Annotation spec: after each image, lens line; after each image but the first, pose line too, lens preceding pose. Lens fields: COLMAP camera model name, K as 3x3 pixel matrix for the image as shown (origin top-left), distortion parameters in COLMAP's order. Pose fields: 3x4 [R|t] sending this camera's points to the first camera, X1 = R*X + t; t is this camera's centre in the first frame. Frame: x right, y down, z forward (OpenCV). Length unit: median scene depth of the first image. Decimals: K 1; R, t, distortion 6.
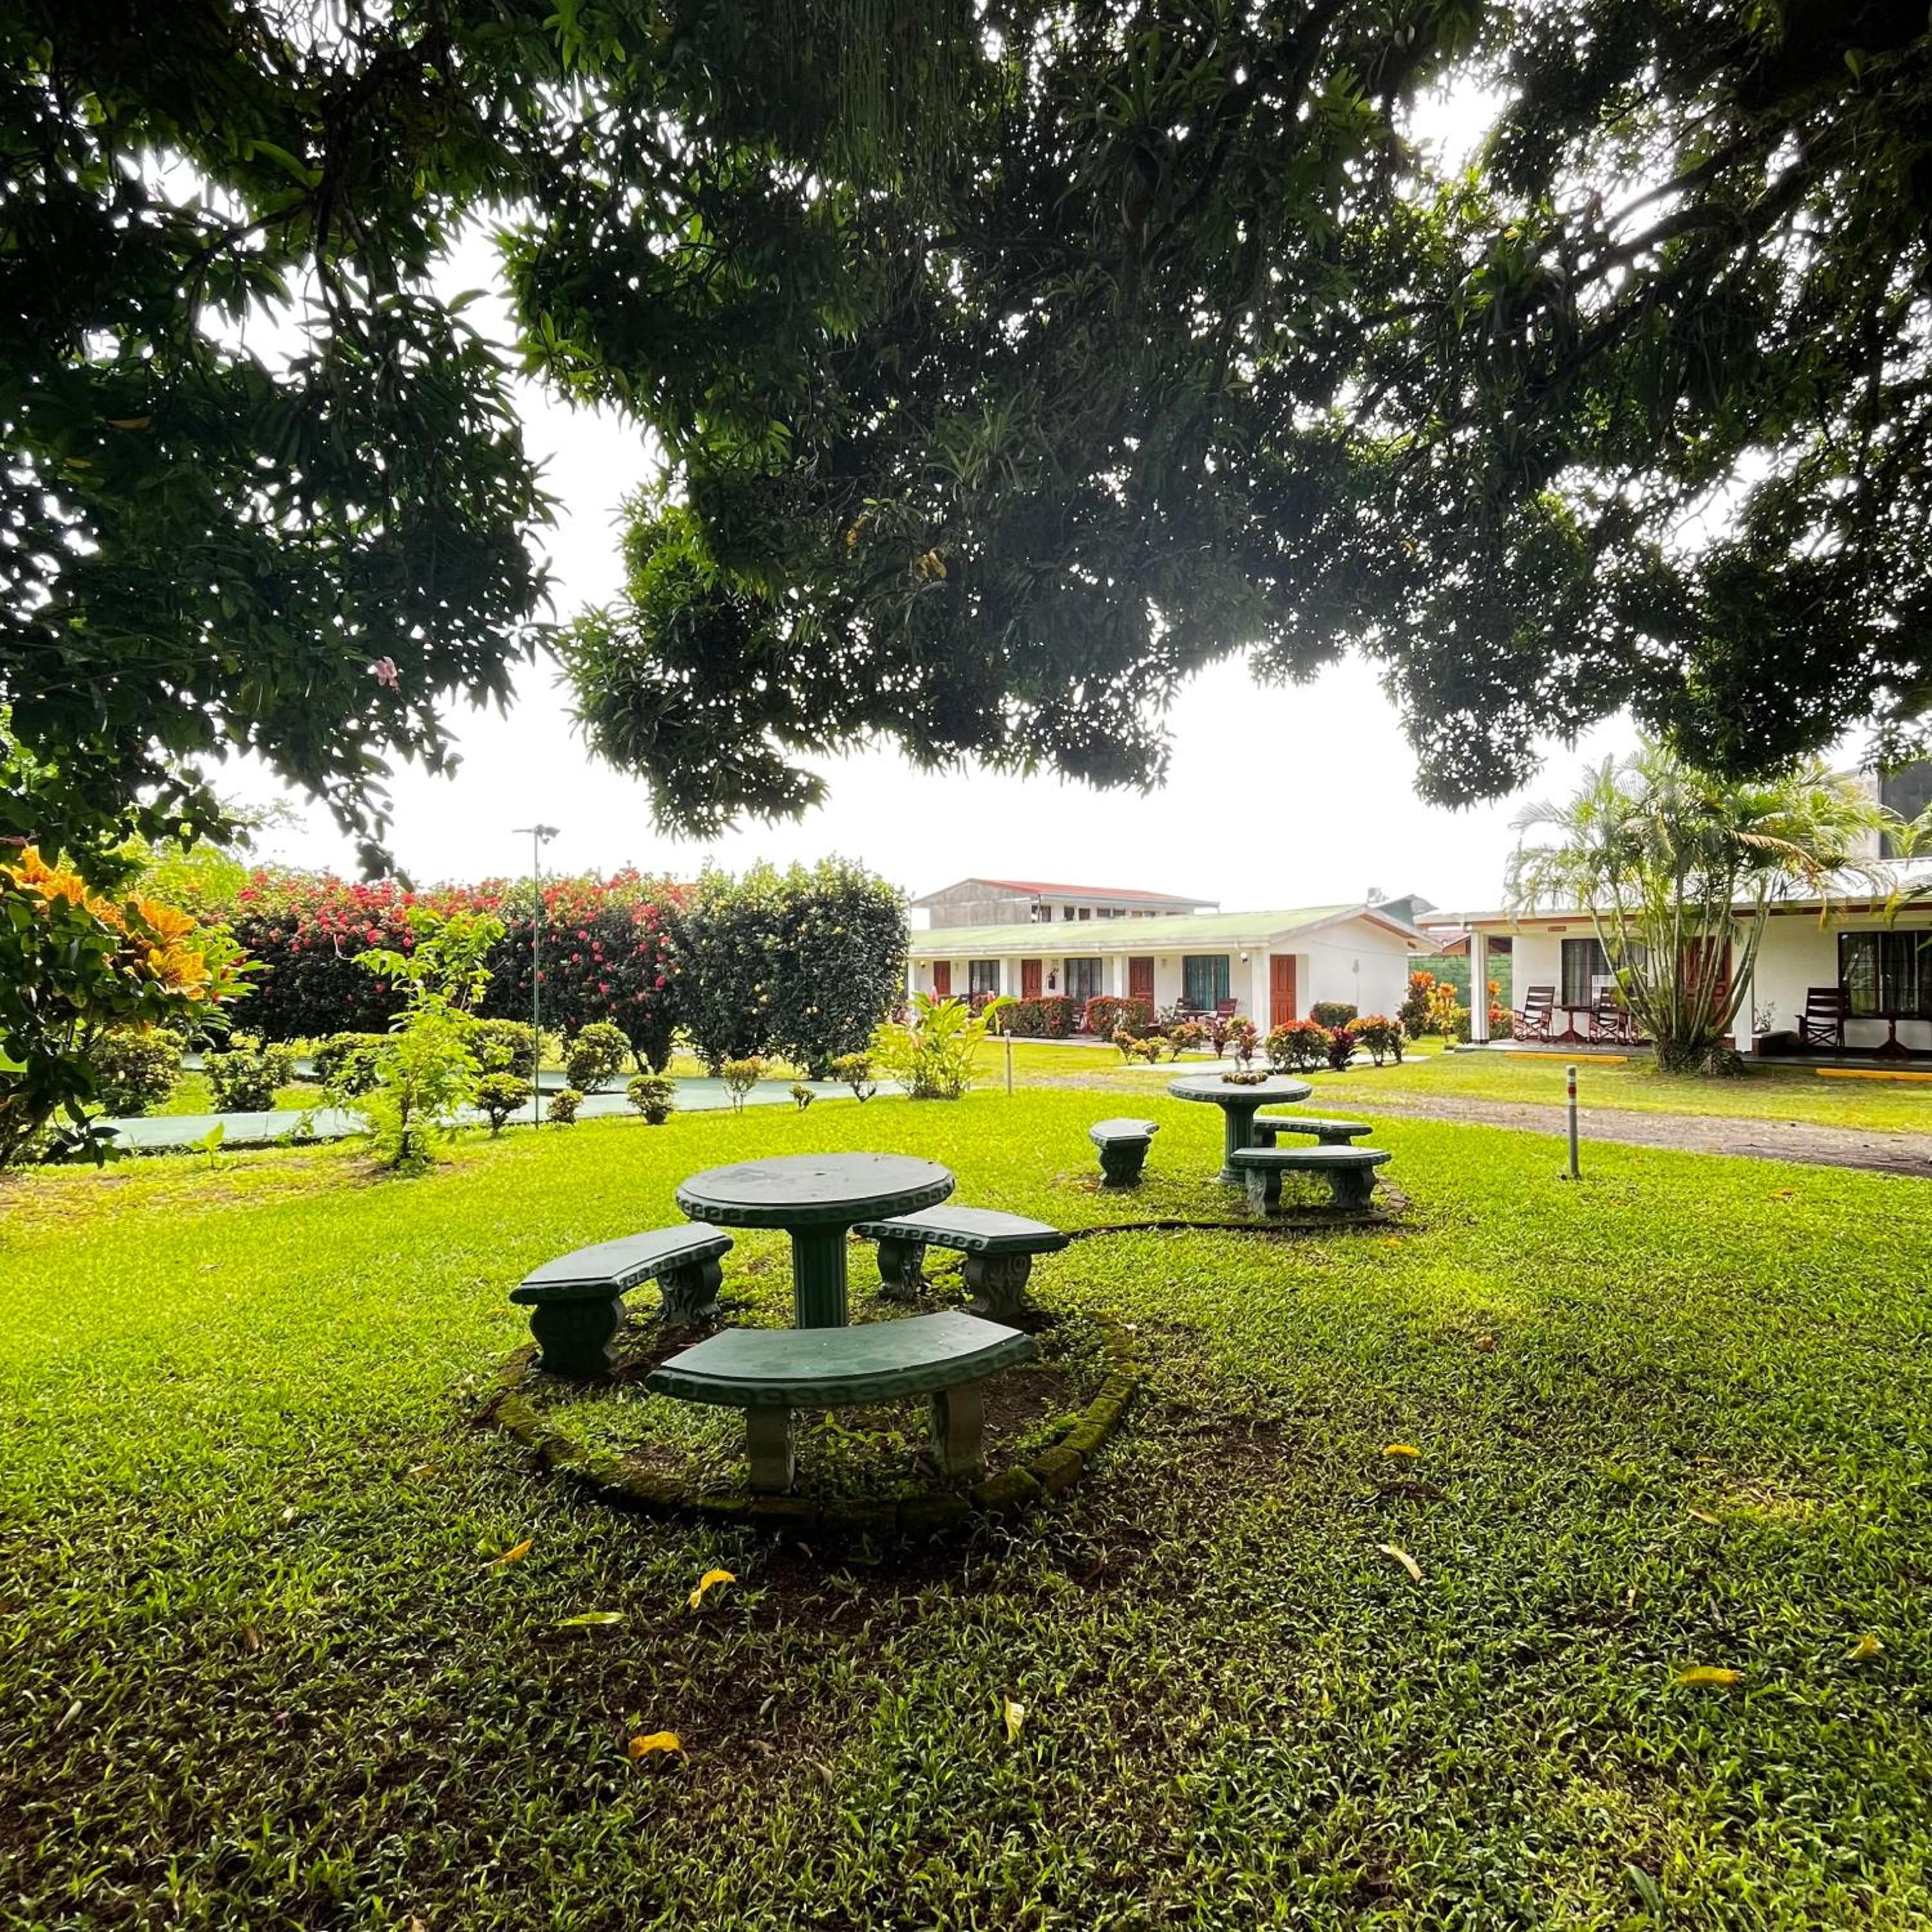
lens RADIAL K [[1070.7, 0, 966.0], [0, 1070.7, 966.0], [0, 0, 1]] dist [0.004969, 0.000510]
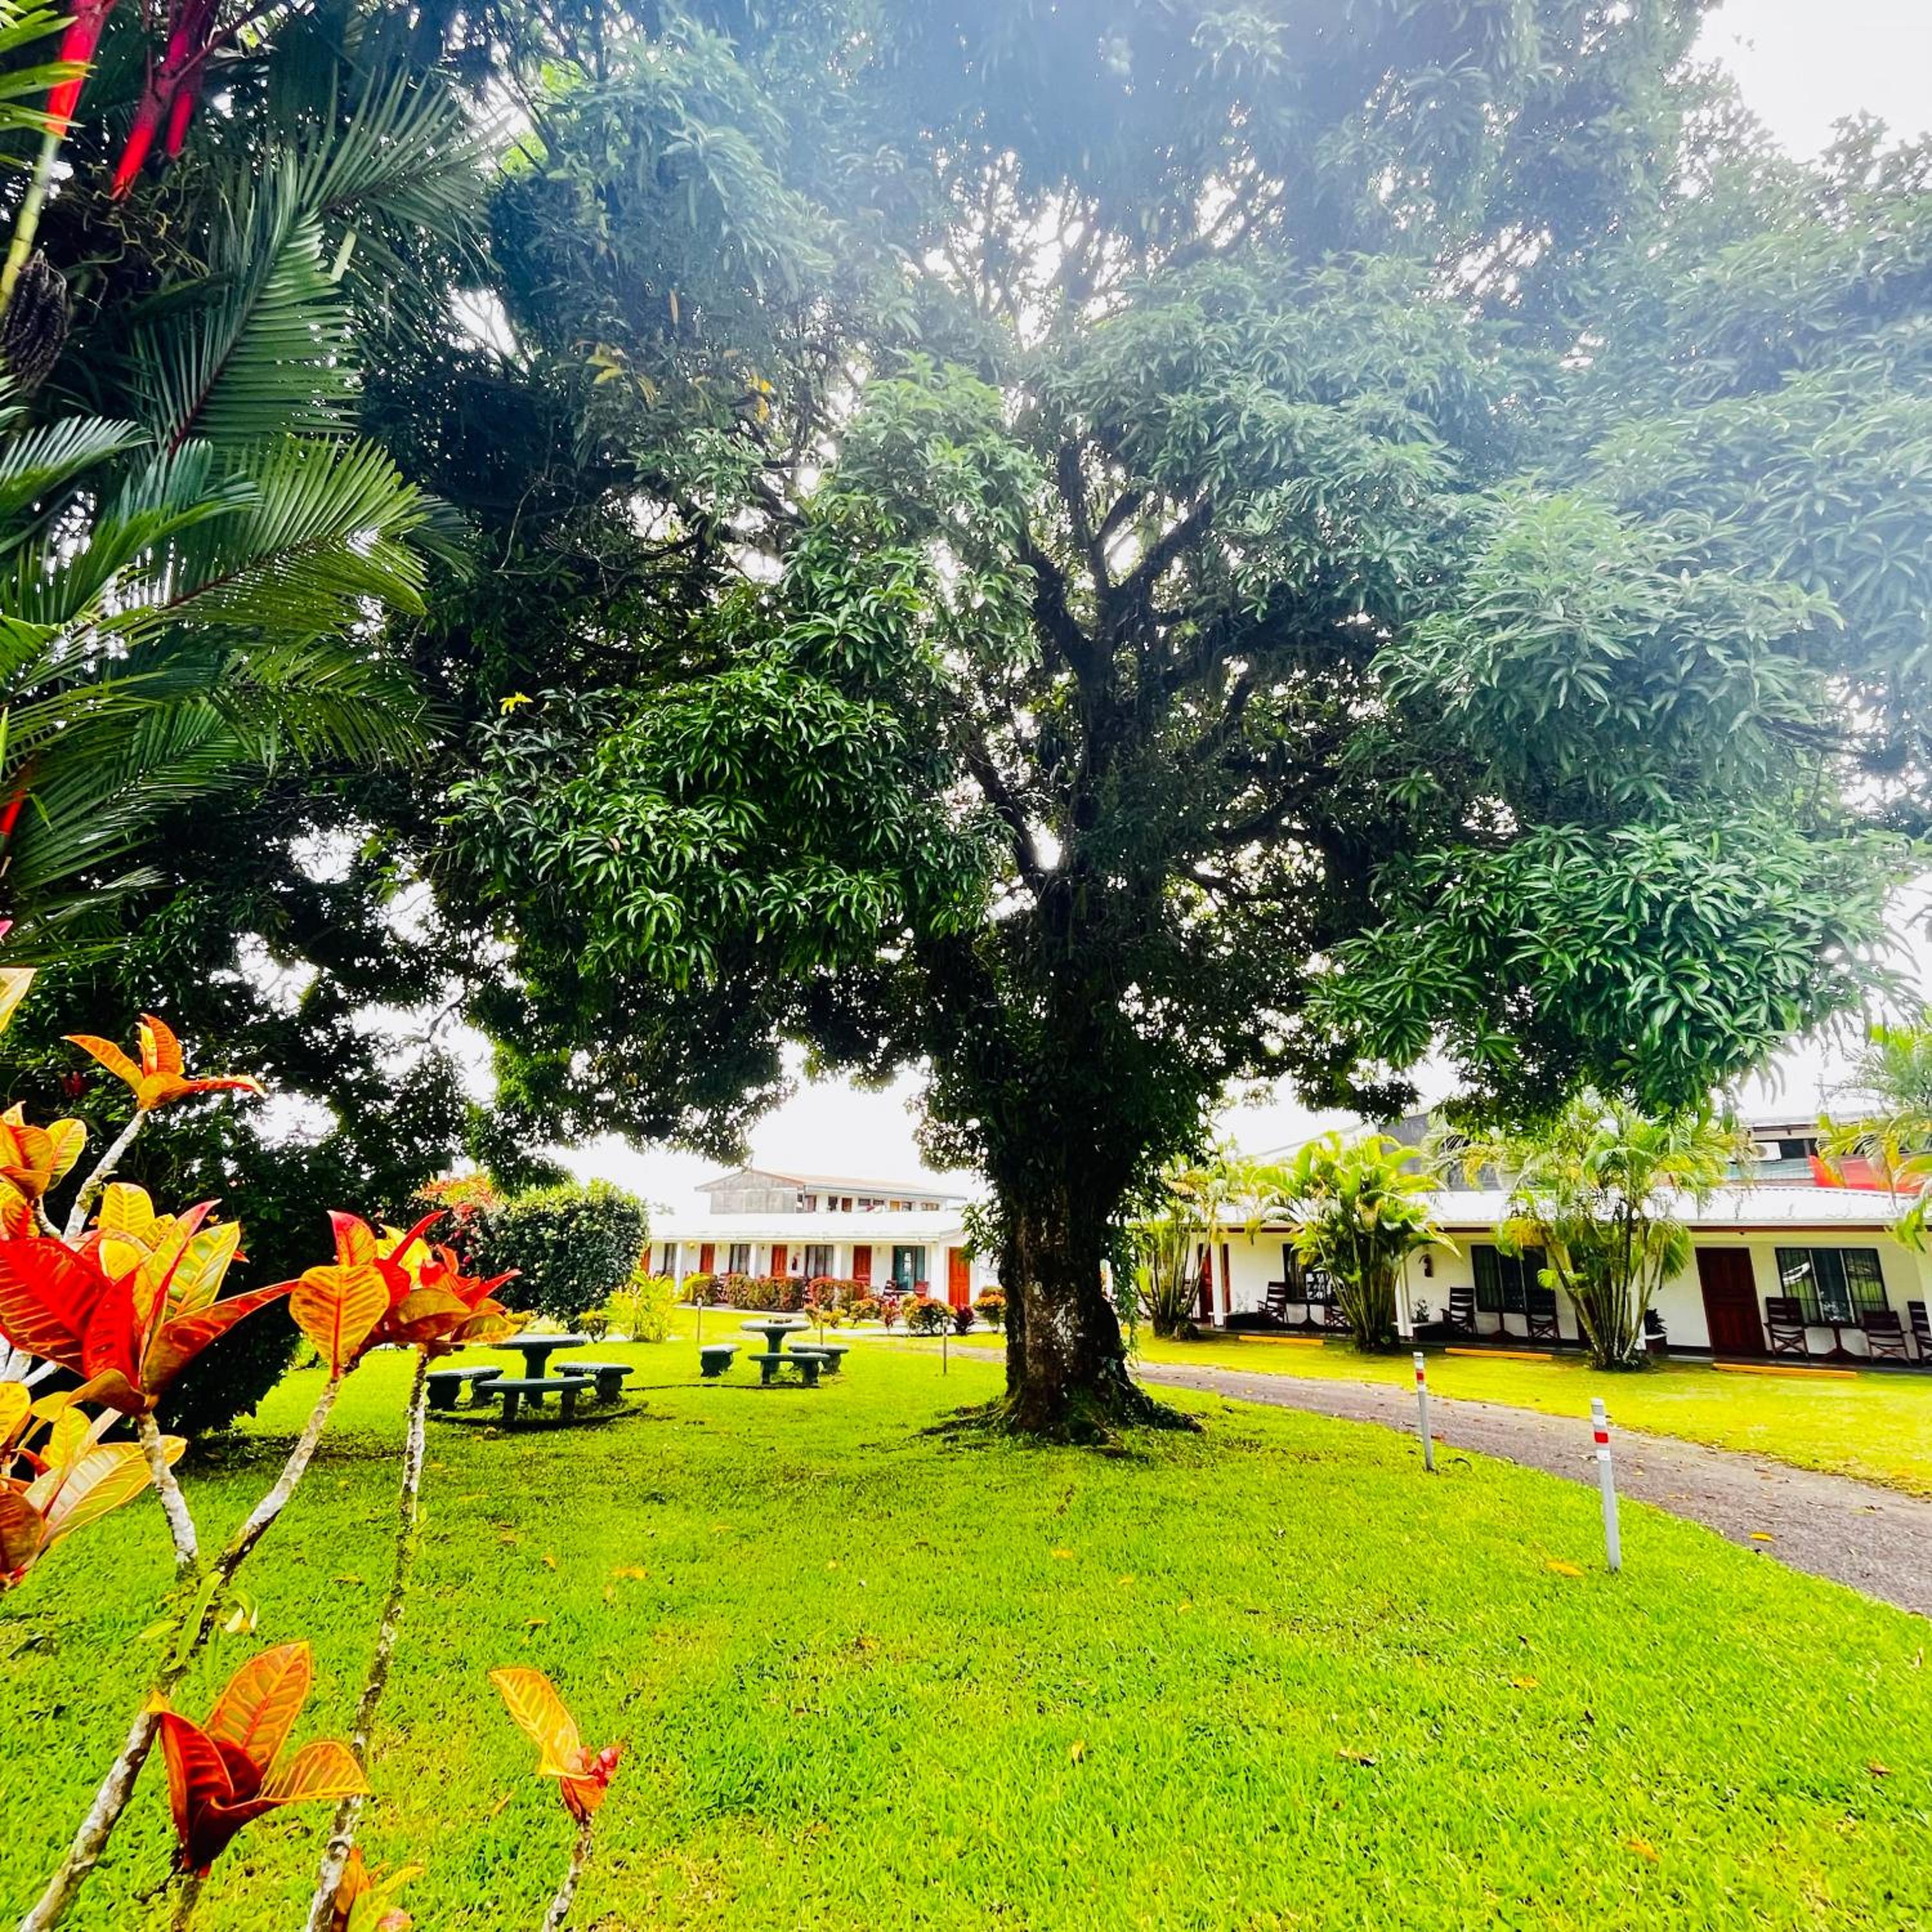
lens RADIAL K [[1070.7, 0, 966.0], [0, 1070.7, 966.0], [0, 0, 1]] dist [0.004969, 0.000510]
pose [[0.986216, 0.066932, 0.151321, 0.108148], [-0.026653, 0.966850, -0.253950, -0.015238], [-0.163302, 0.246416, 0.955307, -0.477061]]
